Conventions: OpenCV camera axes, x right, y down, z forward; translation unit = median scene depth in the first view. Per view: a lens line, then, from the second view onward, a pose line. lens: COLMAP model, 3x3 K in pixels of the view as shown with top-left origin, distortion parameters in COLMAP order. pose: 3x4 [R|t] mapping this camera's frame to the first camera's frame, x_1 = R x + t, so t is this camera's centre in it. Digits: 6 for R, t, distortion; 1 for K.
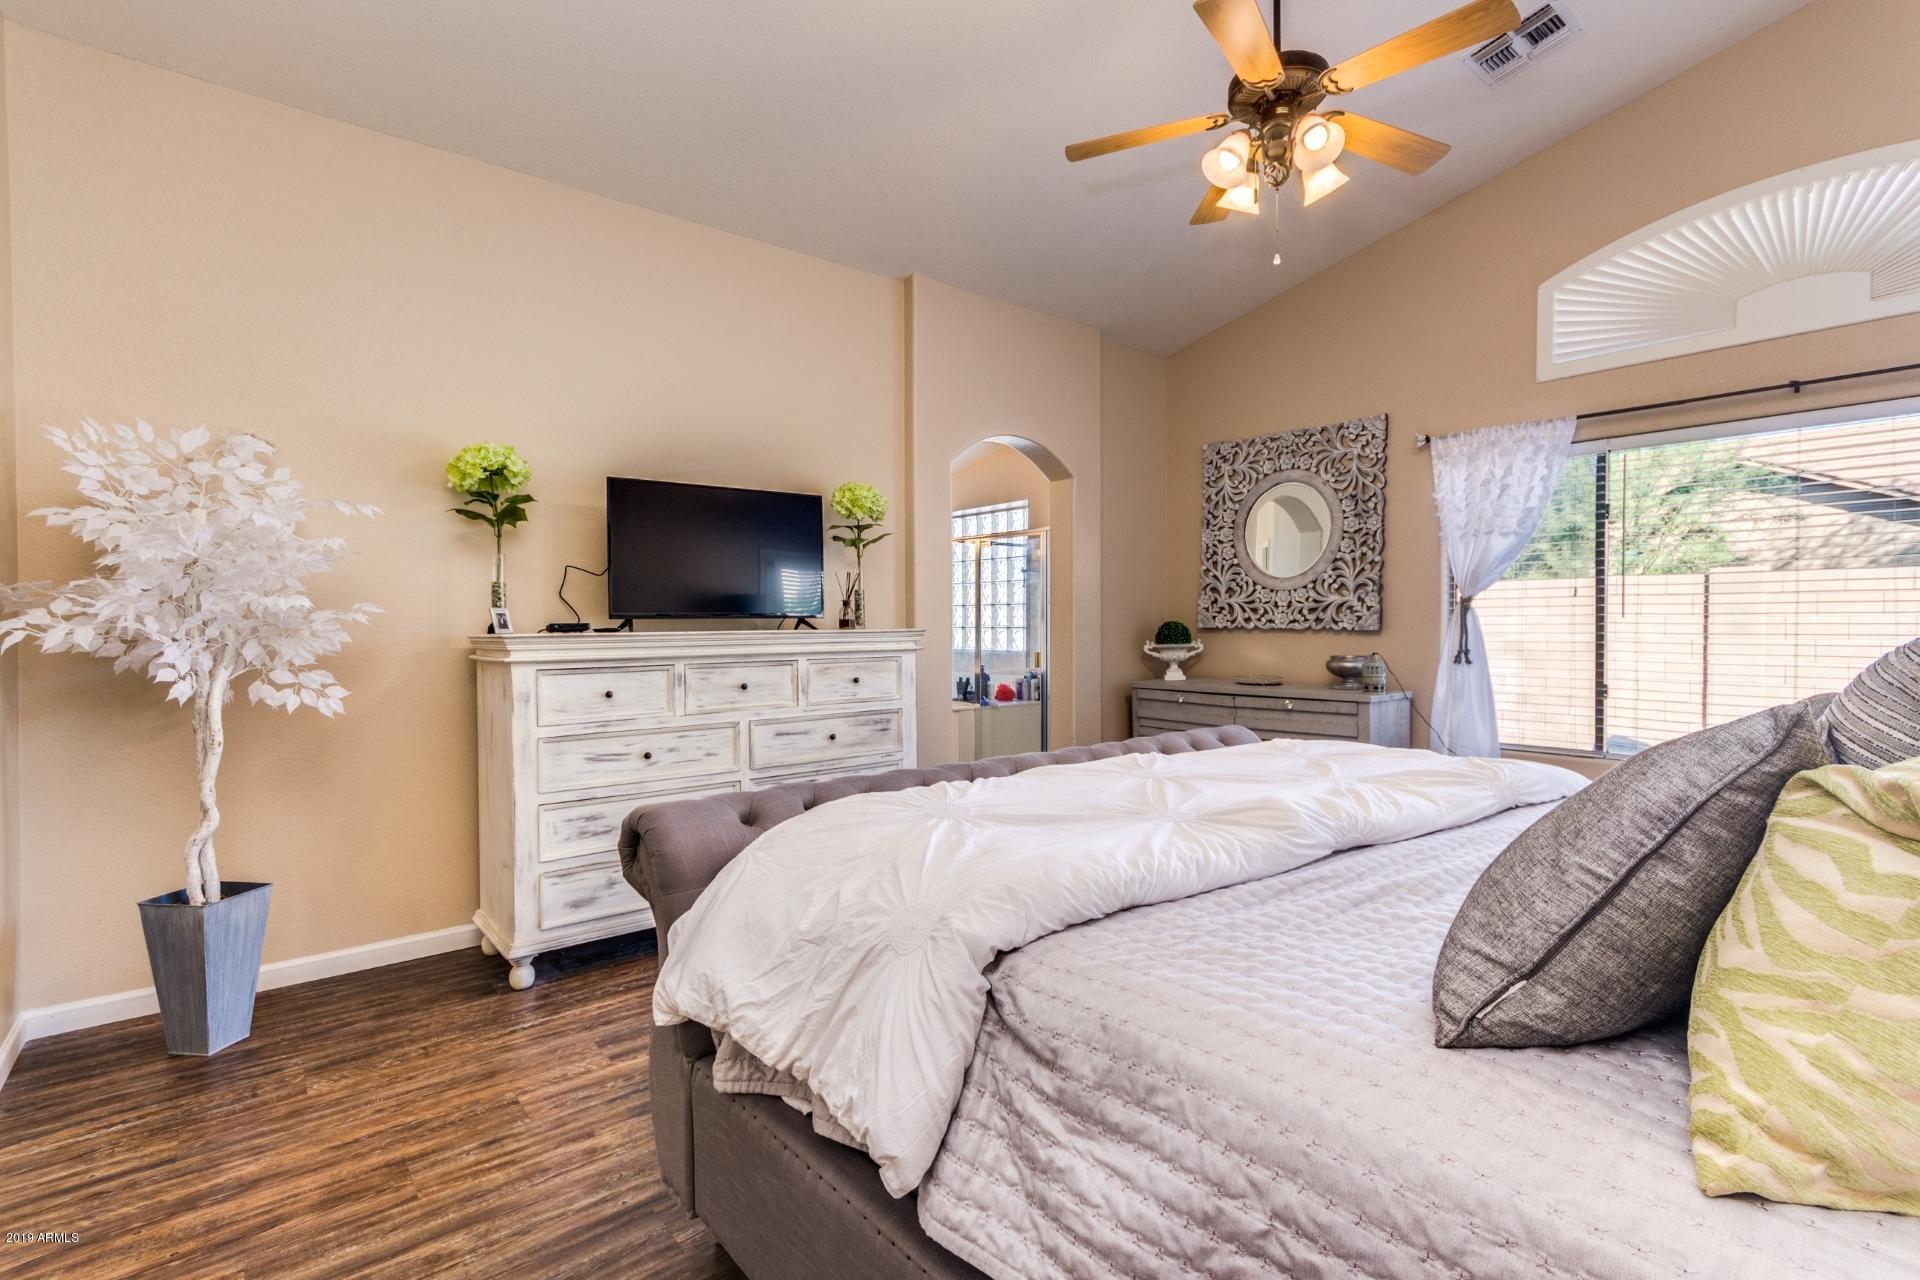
lens RADIAL K [[904.9, 0, 967.2], [0, 904.9, 627.7], [0, 0, 1]] dist [0.011948, -0.001270]
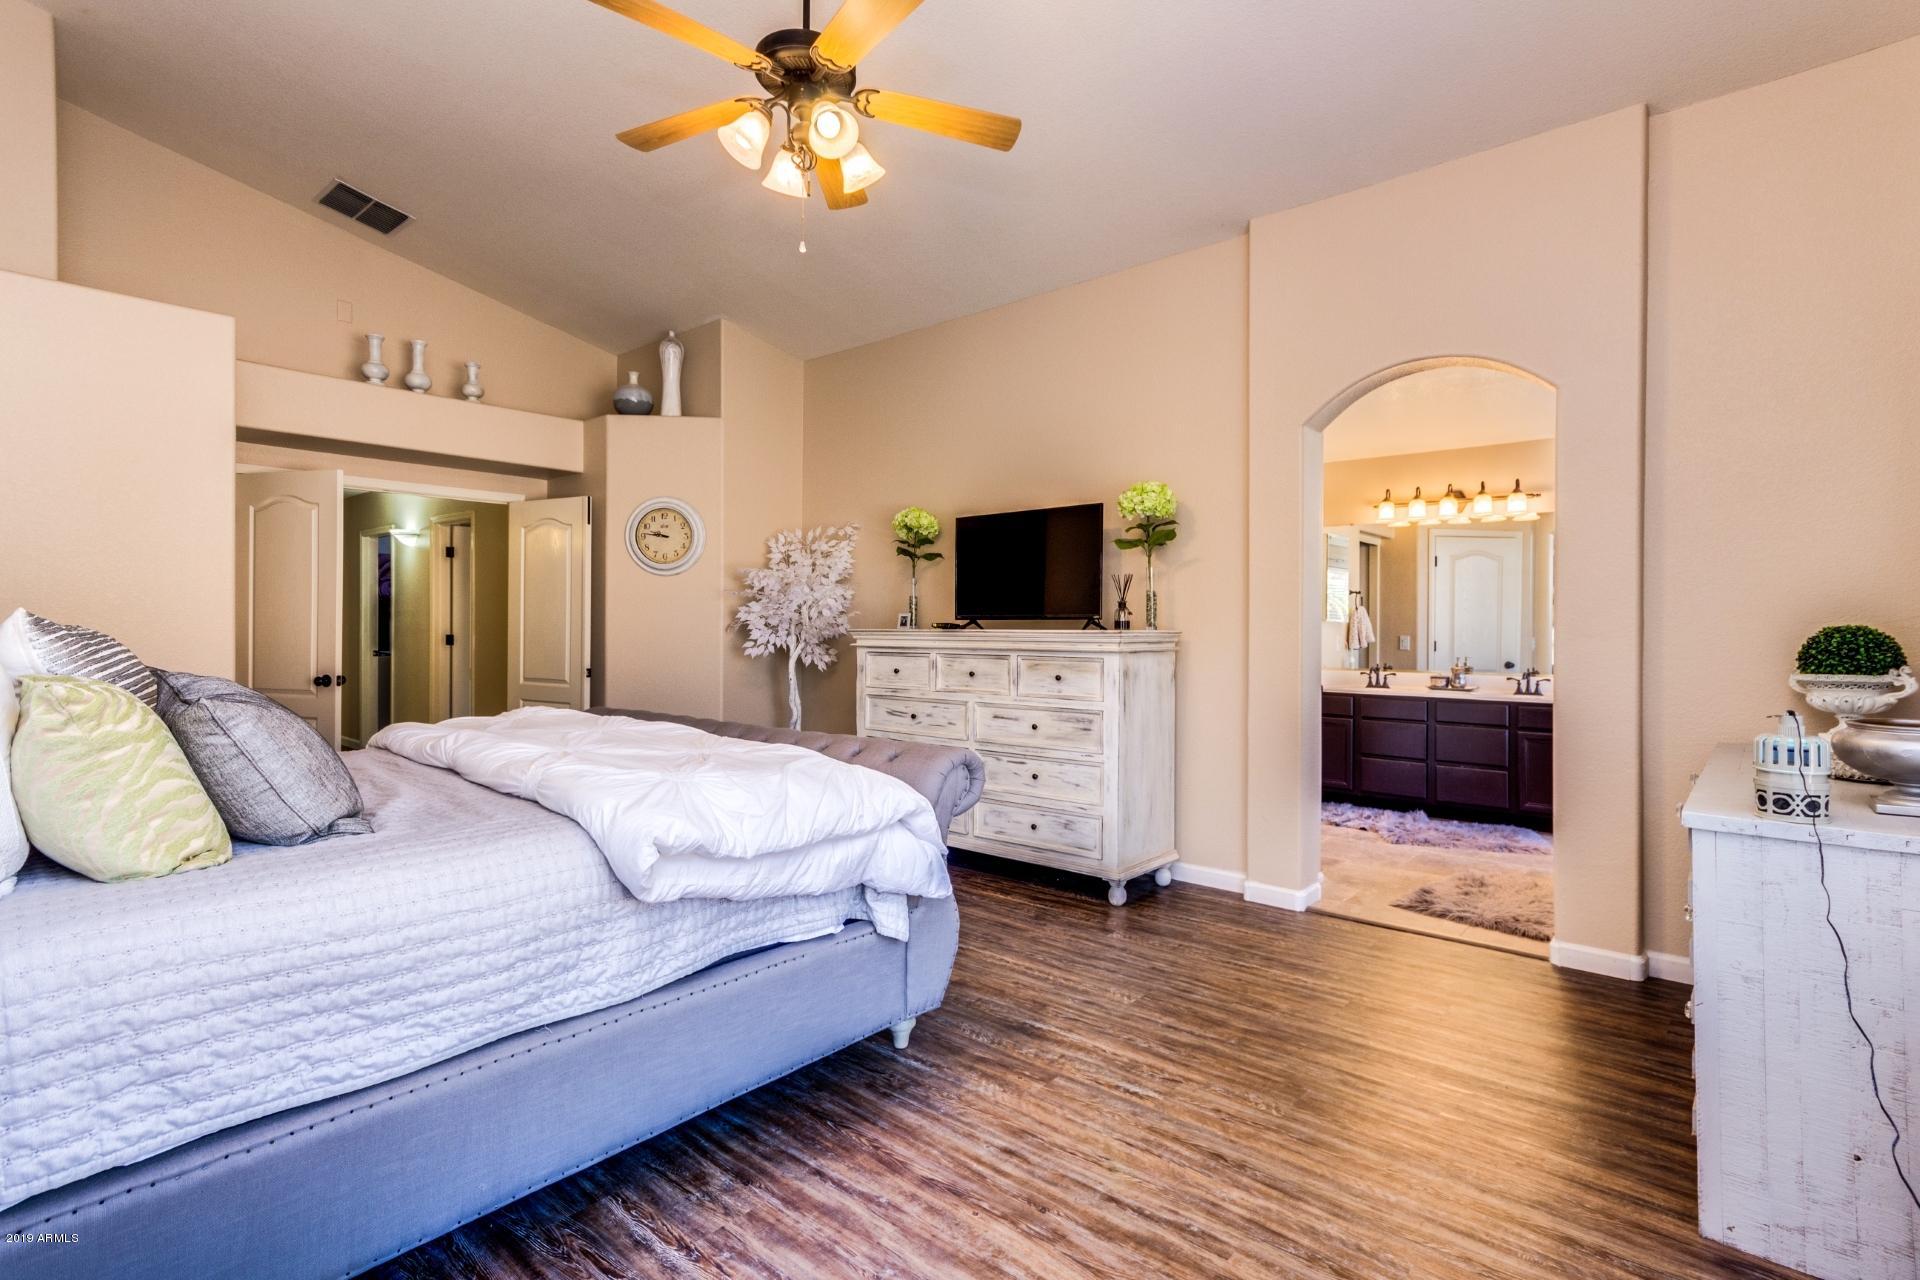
lens RADIAL K [[904.9, 0, 971.5], [0, 904.9, 629.5], [0, 0, 1]] dist [0.011948, -0.001270]
pose [[0.184084, 0.010038, -0.982859, 0.677635], [-0.011054, 0.999906, 0.008141, -0.004374], [0.982848, 0.009366, 0.184178, 0.533173]]
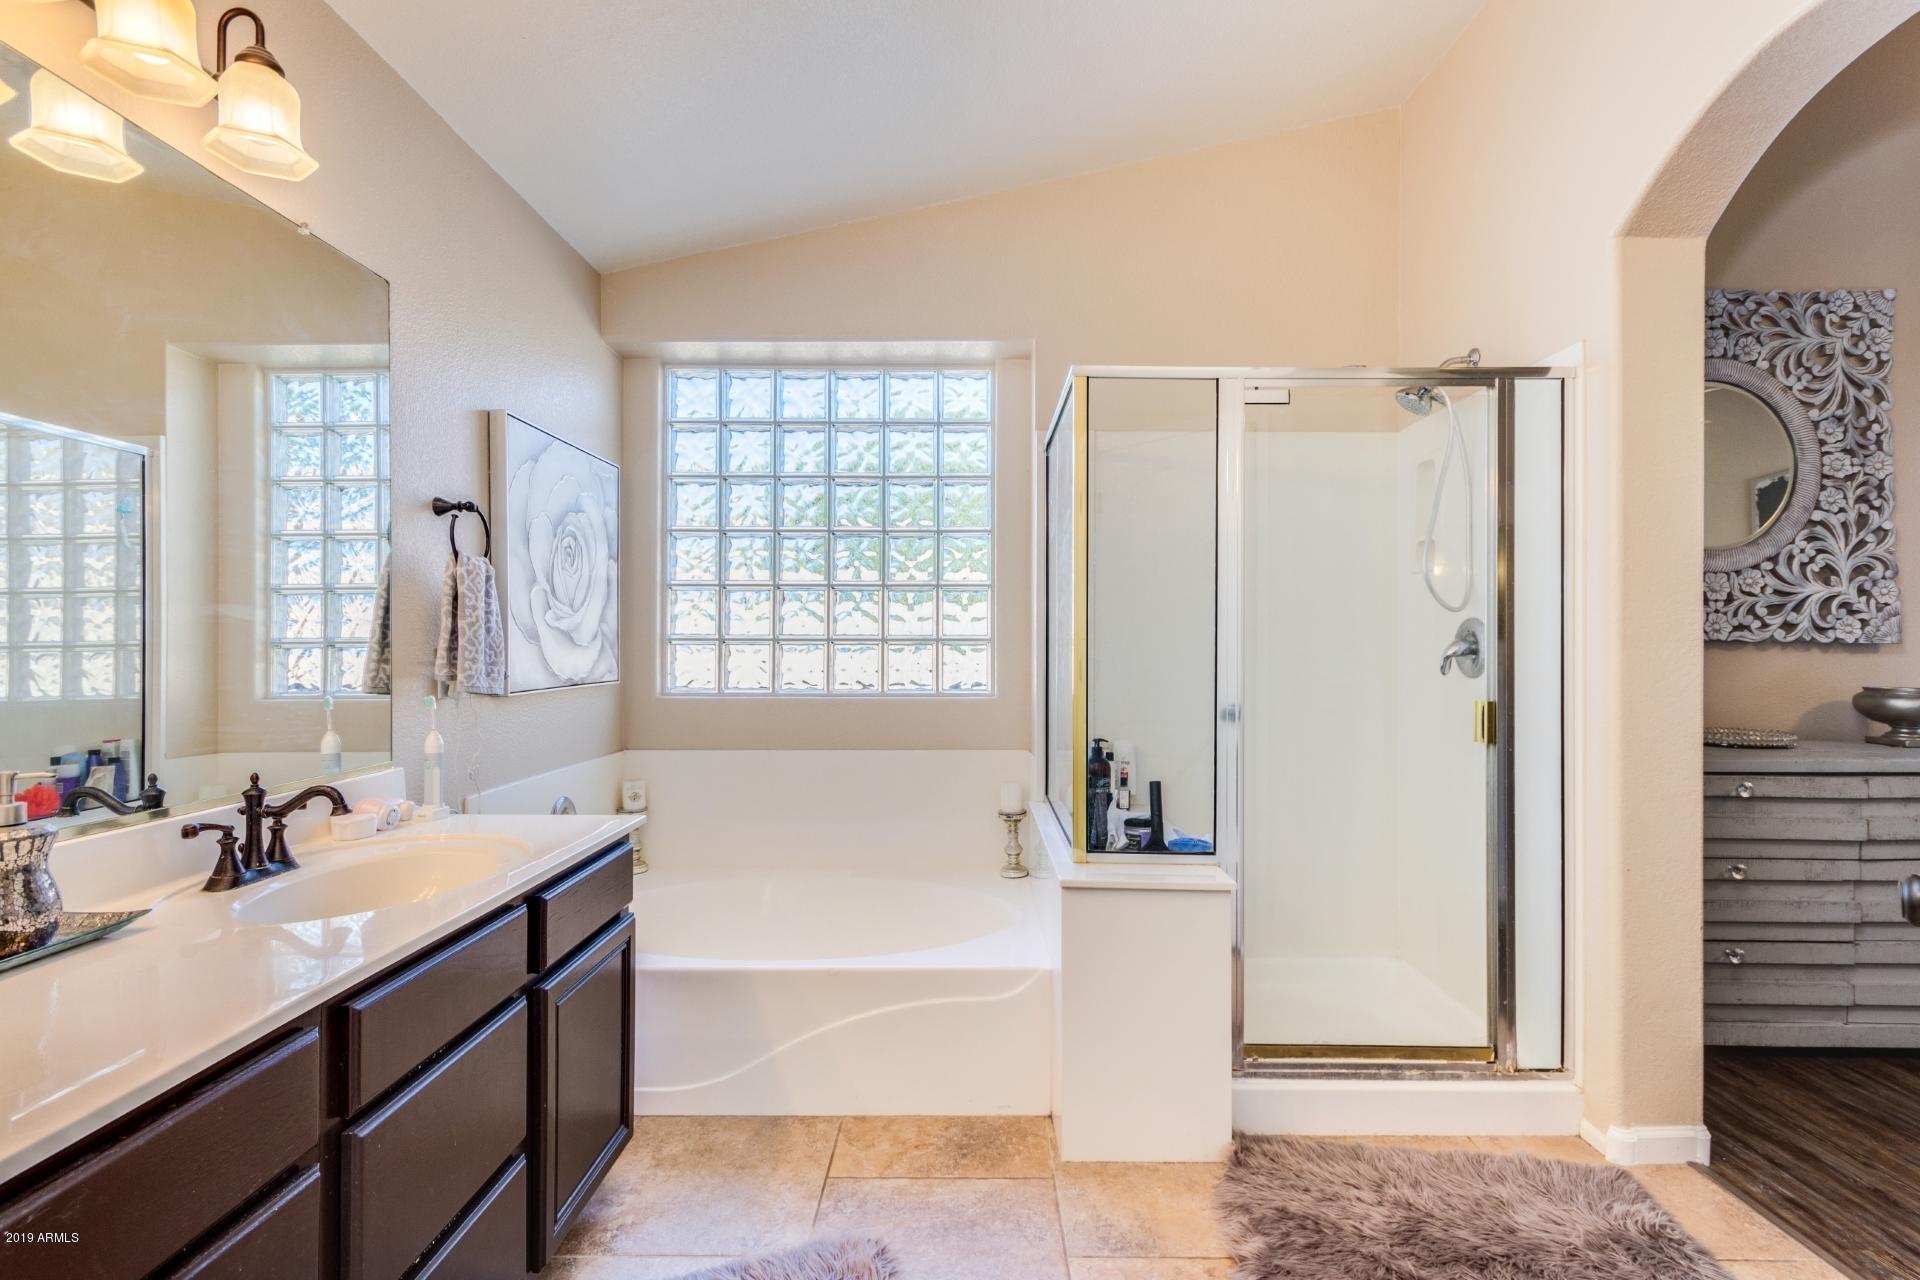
lens RADIAL K [[904.9, 0, 962.5], [0, 904.9, 637.1], [0, 0, 1]] dist [0.011948, -0.001270]
pose [[0.627921, 0.009030, 0.778225, -0.396516], [0.000009, 0.999933, -0.011610, 0.005365], [-0.778277, 0.007297, 0.627878, 1.059032]]
